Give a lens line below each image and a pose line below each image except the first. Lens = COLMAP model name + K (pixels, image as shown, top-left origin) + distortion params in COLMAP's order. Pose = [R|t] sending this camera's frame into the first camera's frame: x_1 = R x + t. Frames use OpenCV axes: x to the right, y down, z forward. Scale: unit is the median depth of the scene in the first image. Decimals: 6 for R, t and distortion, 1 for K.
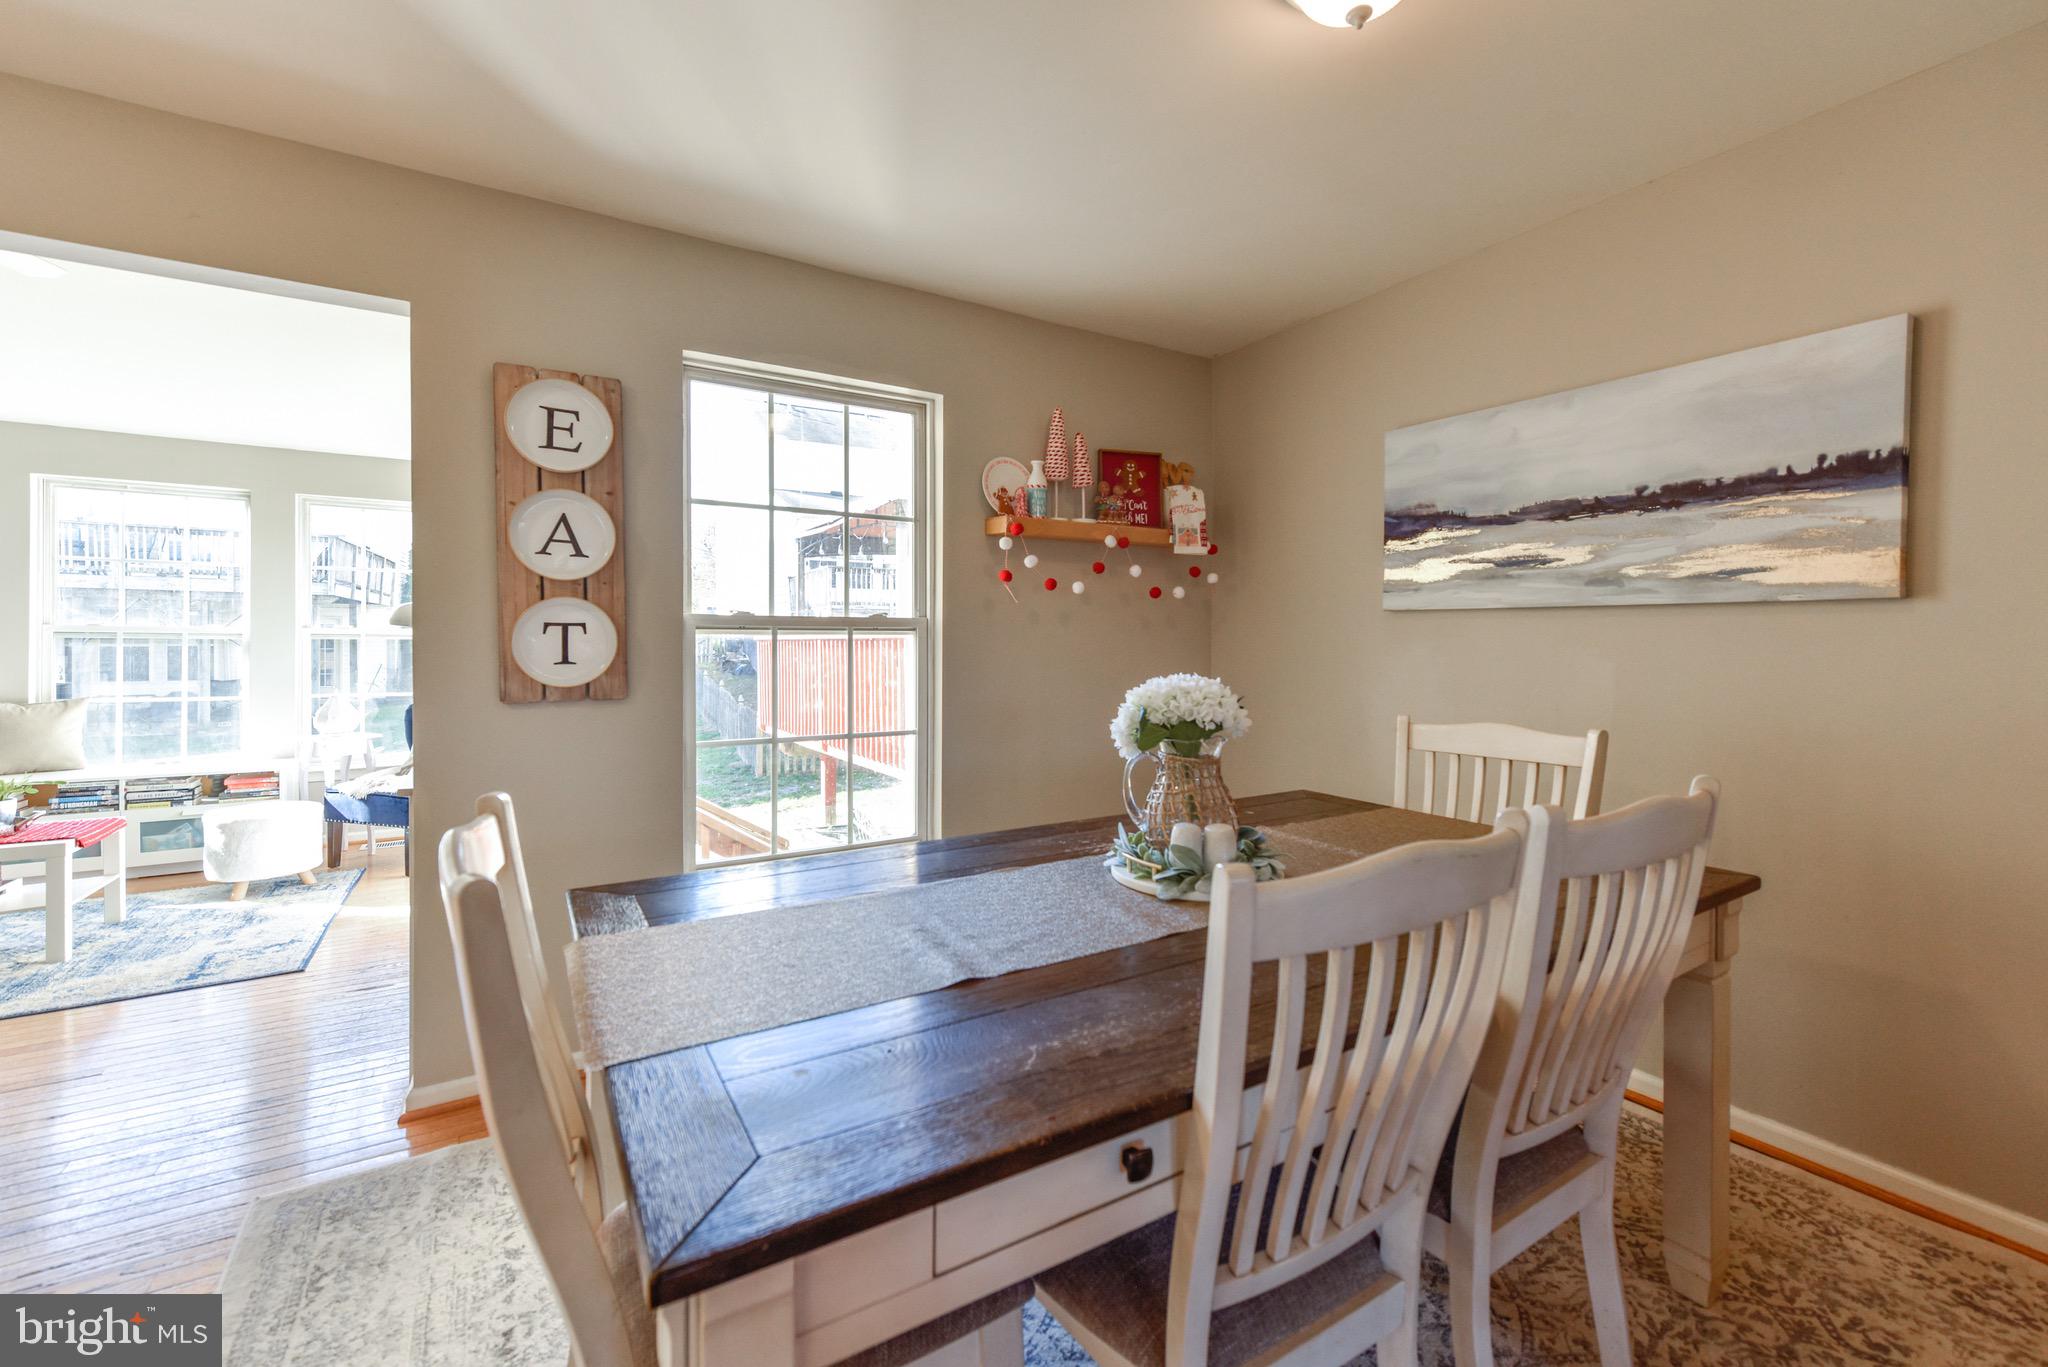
lens RADIAL K [[829.9, 0, 1024.5], [0, 829.9, 642.3], [0, 0, 1]] dist [0.008806, -0.002427]
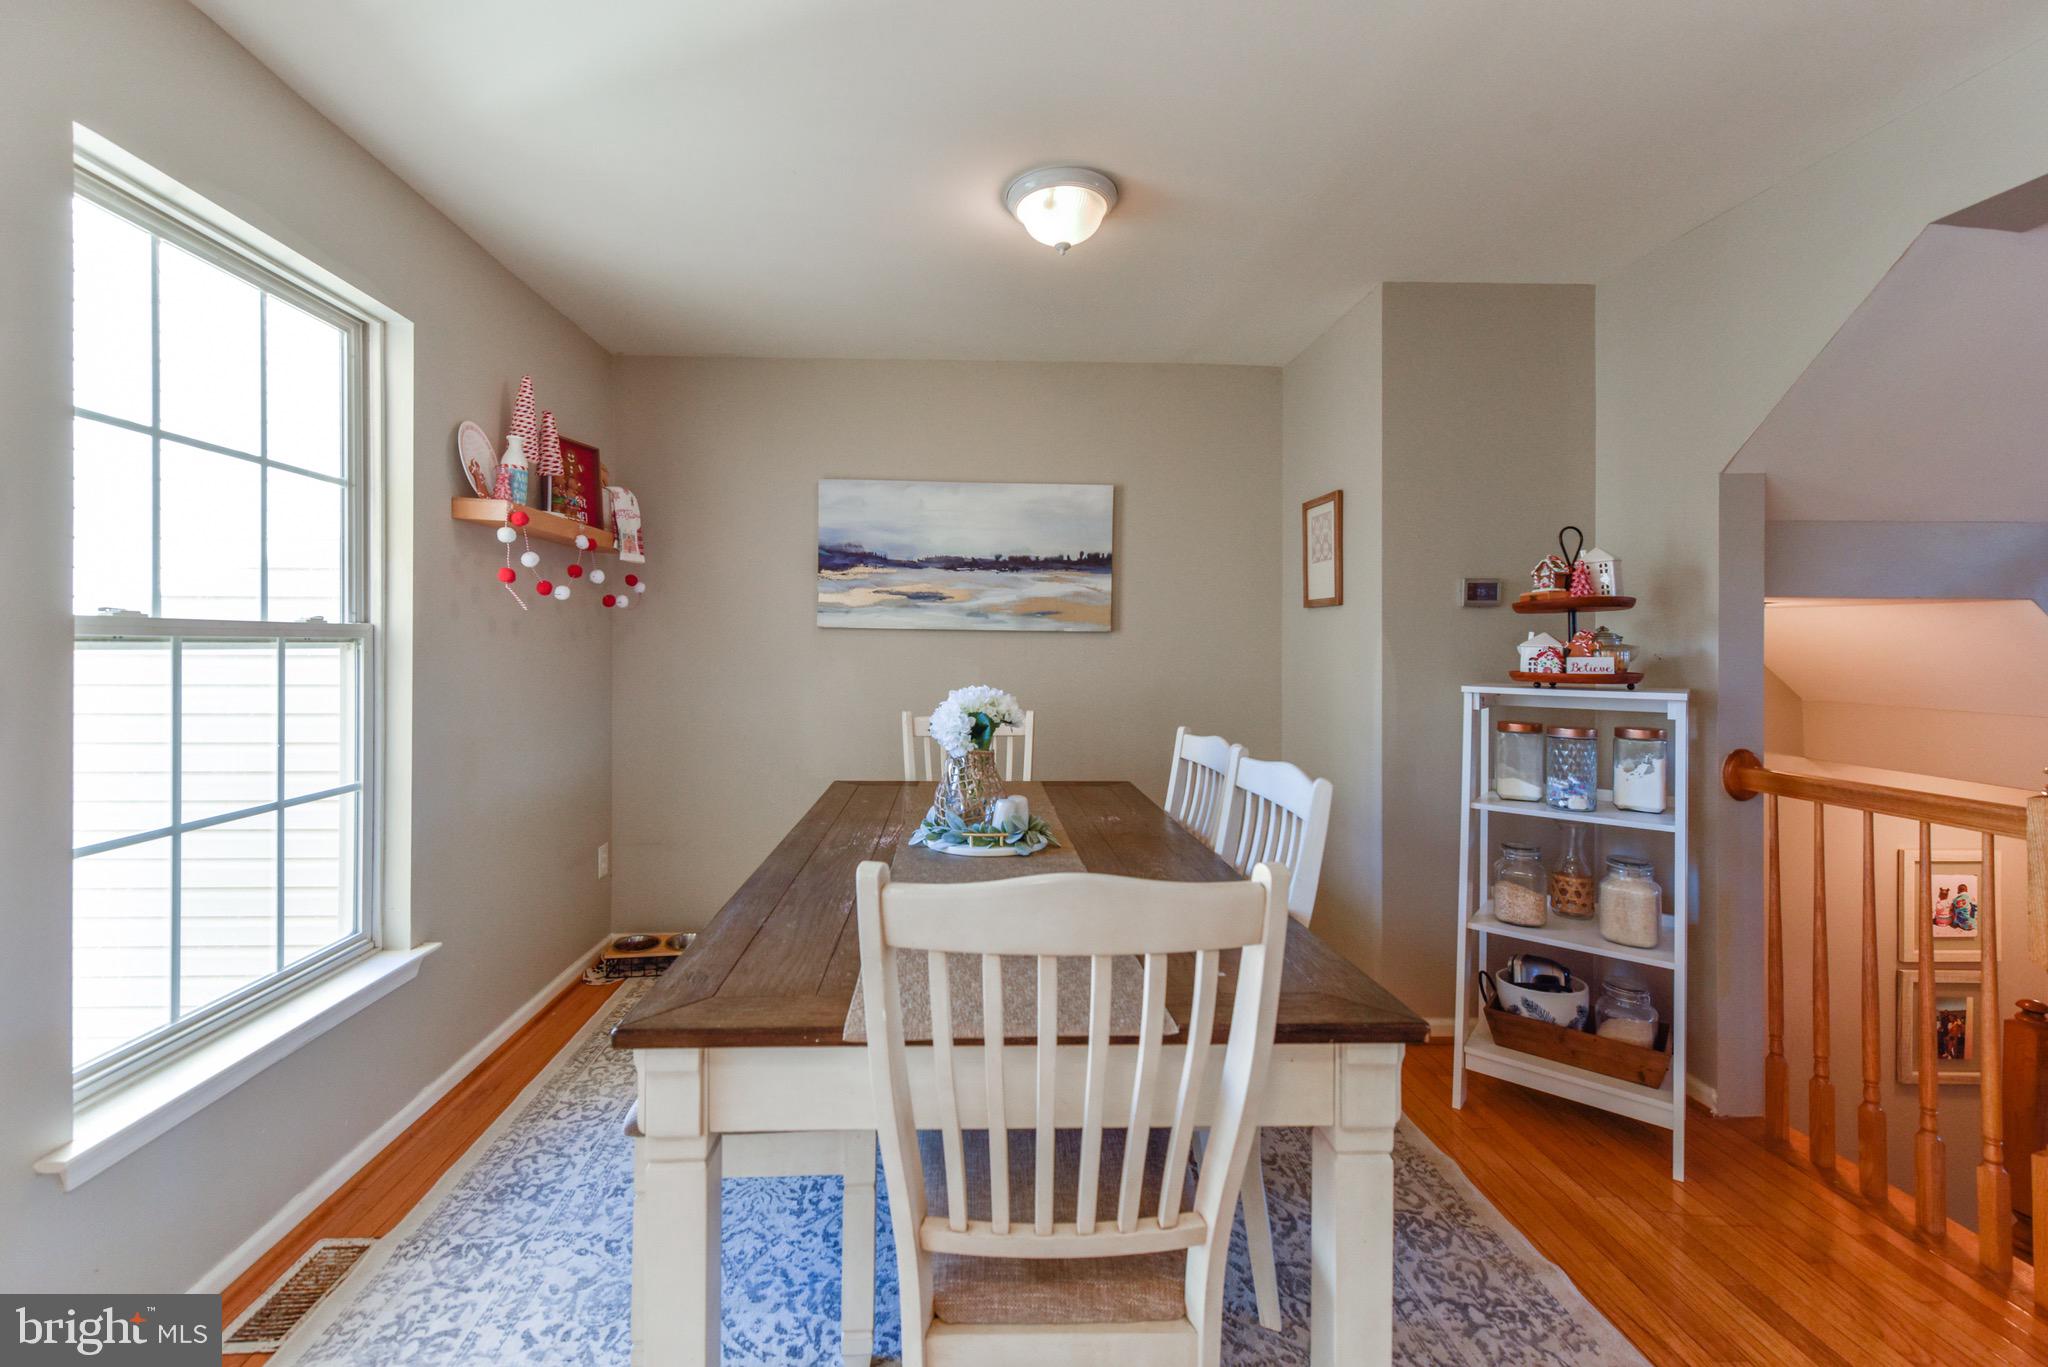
lens RADIAL K [[829.9, 0, 982.4], [0, 829.9, 641.0], [0, 0, 1]] dist [0.008806, -0.002427]
pose [[0.497153, 0.005733, 0.867644, -0.537065], [-0.004453, 0.999982, -0.004056, -0.015432], [-0.867651, -0.001847, 0.497170, 0.210255]]
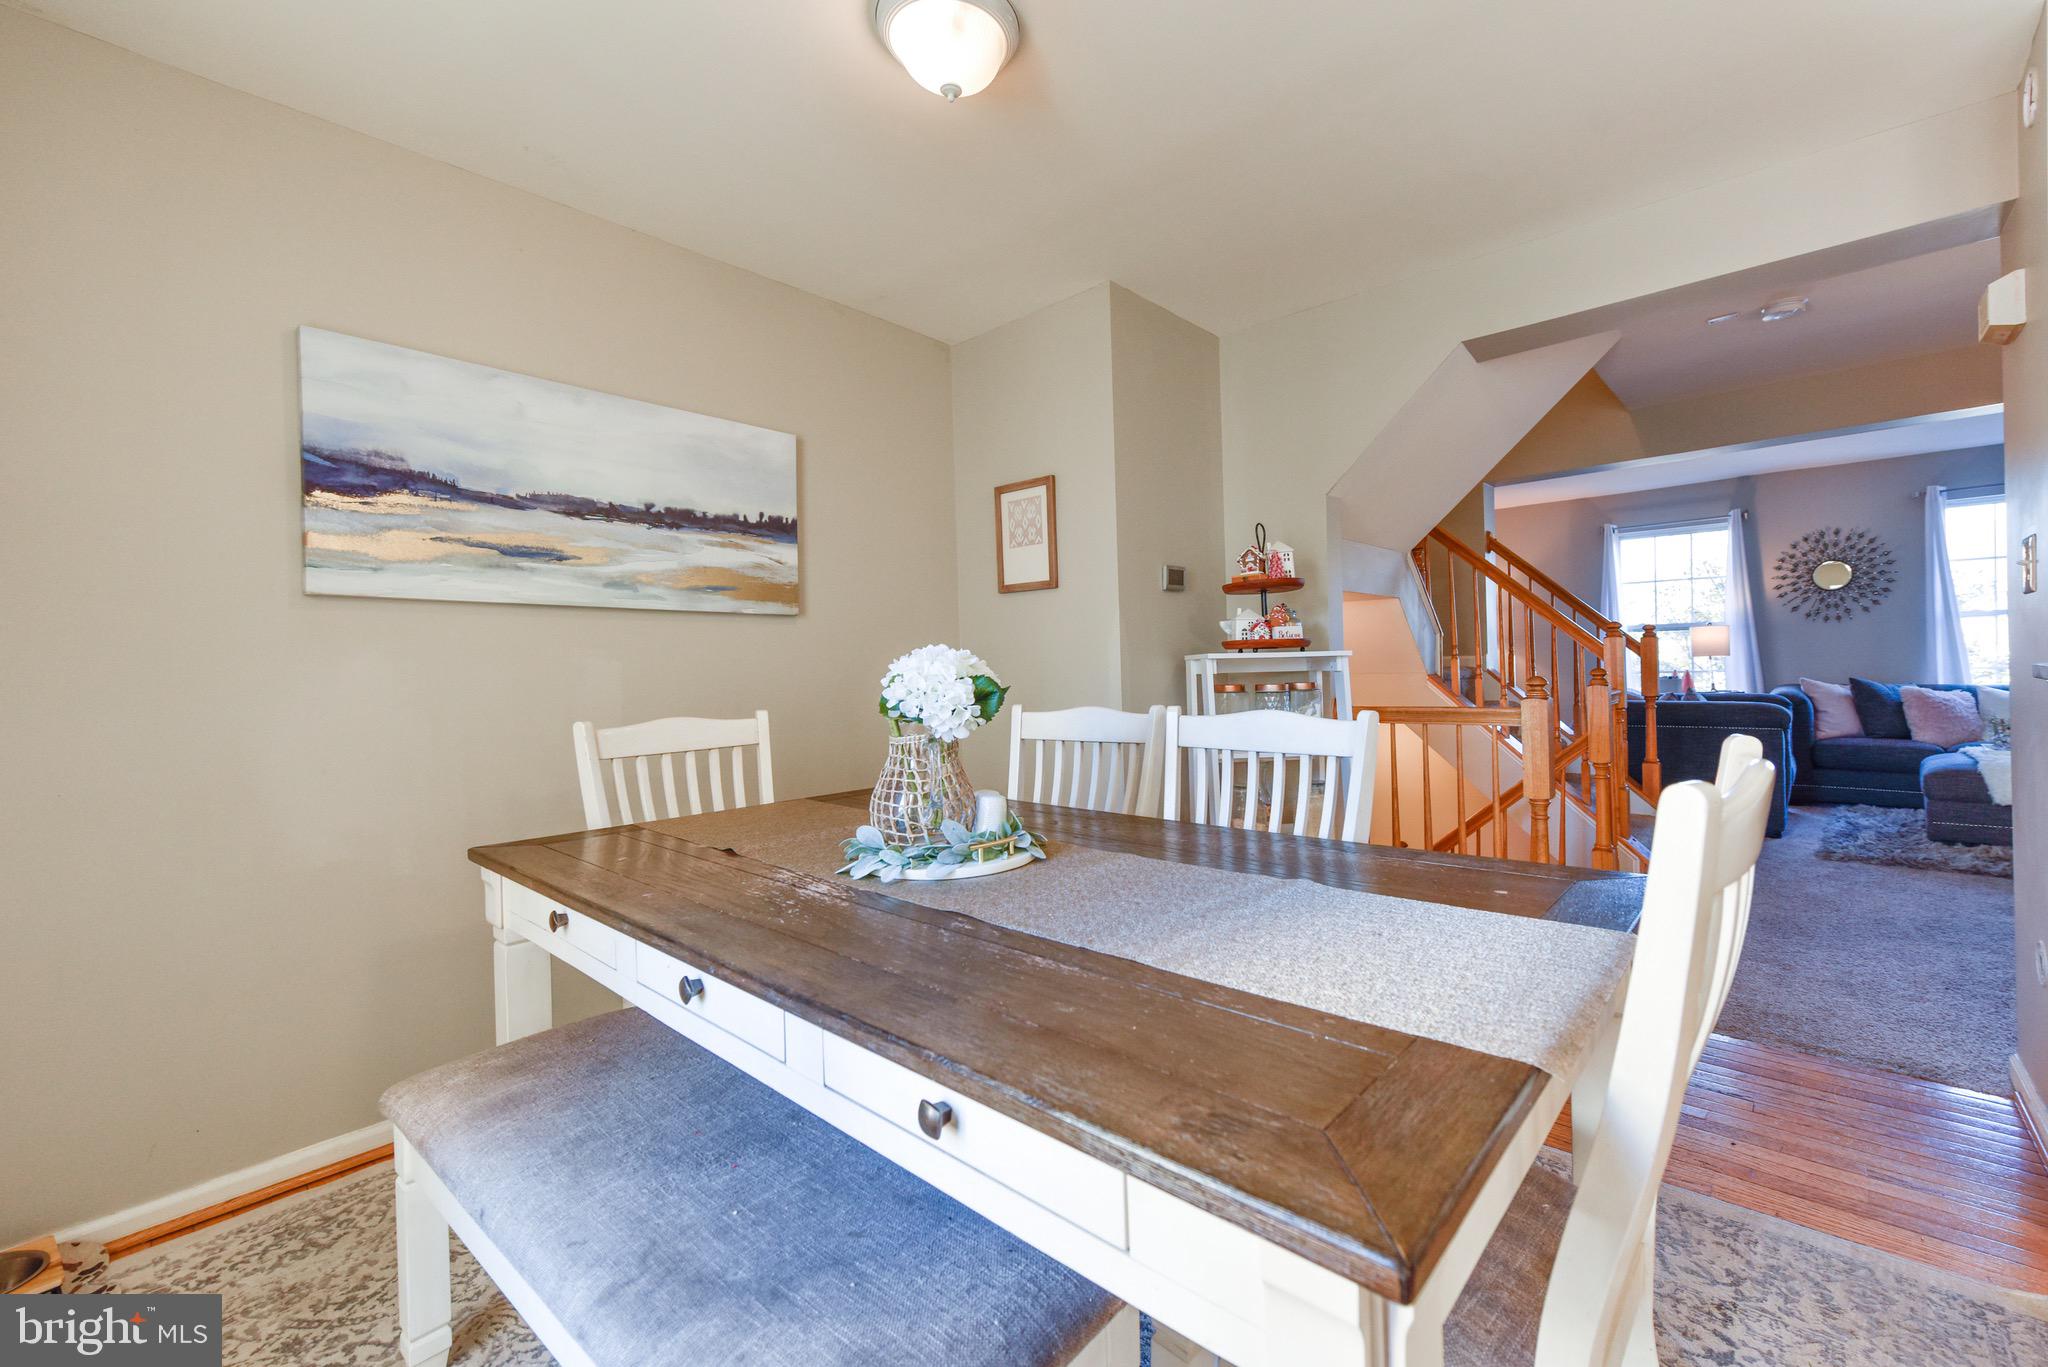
lens RADIAL K [[829.9, 0, 1105.0], [0, 829.9, 665.5], [0, 0, 1]] dist [0.008806, -0.002427]
pose [[-0.306410, 0.006294, 0.951879, -0.433293], [0.025753, 0.999667, 0.001680, 0.037950], [-0.951551, 0.025028, -0.306470, 0.650529]]
